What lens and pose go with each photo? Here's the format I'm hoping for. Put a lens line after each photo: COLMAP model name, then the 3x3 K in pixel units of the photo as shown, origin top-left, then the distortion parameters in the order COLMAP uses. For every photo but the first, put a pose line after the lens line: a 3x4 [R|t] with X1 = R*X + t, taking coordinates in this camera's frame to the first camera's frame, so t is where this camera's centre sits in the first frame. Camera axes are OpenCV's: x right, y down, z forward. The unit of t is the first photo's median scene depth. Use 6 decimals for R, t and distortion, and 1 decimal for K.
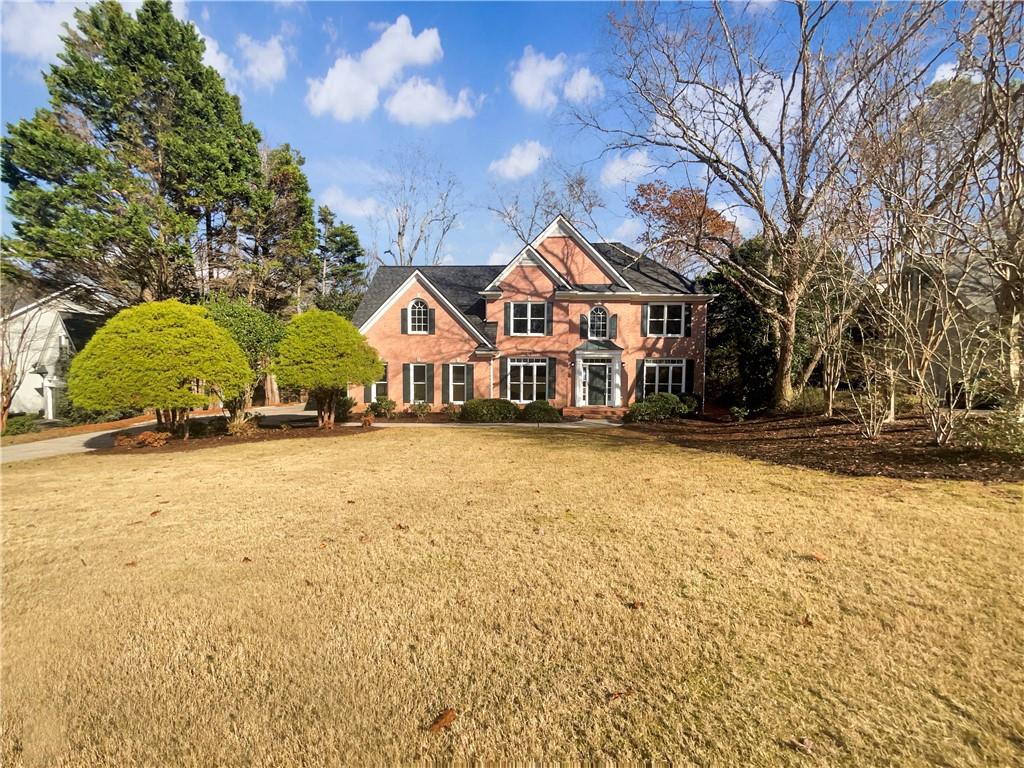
lens RADIAL K [[430.3, 0, 511.5], [0, 430.3, 389.0], [0, 0, 1]] dist [-0.013995, 0.000478]
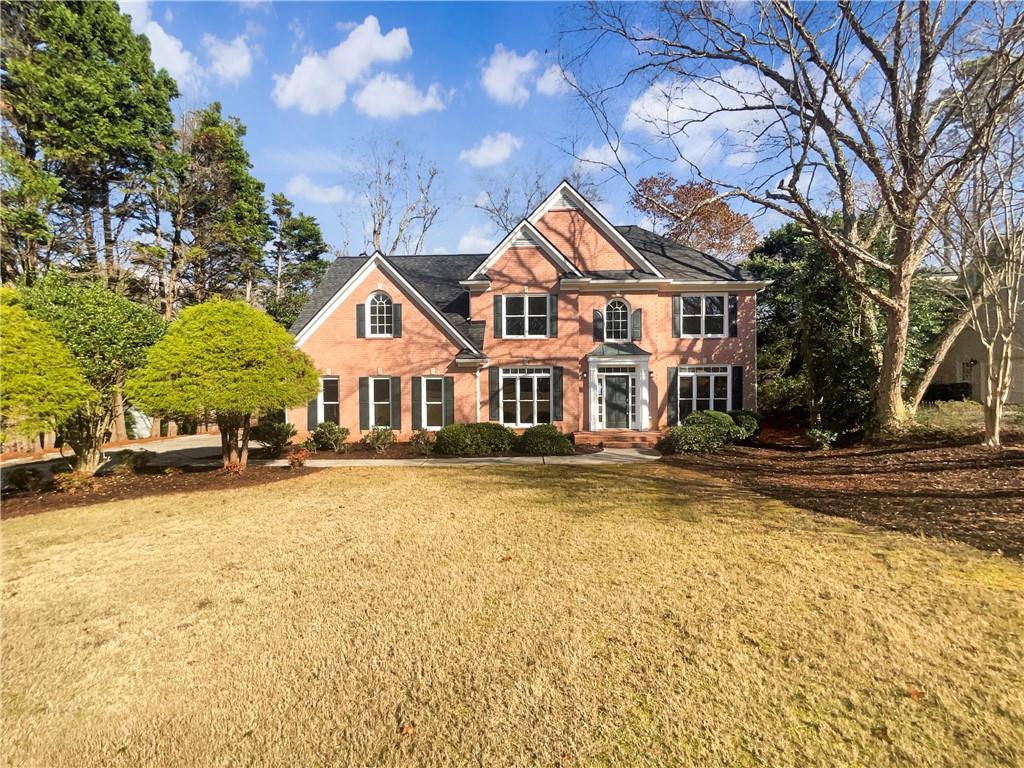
lens RADIAL K [[430.3, 0, 517.5], [0, 430.3, 380.7], [0, 0, 1]] dist [-0.013995, 0.000478]
pose [[0.999369, -0.014900, 0.032251, -0.001445], [0.016694, 0.998286, -0.056088, -0.006773], [-0.031360, 0.056591, 0.997905, 0.248932]]
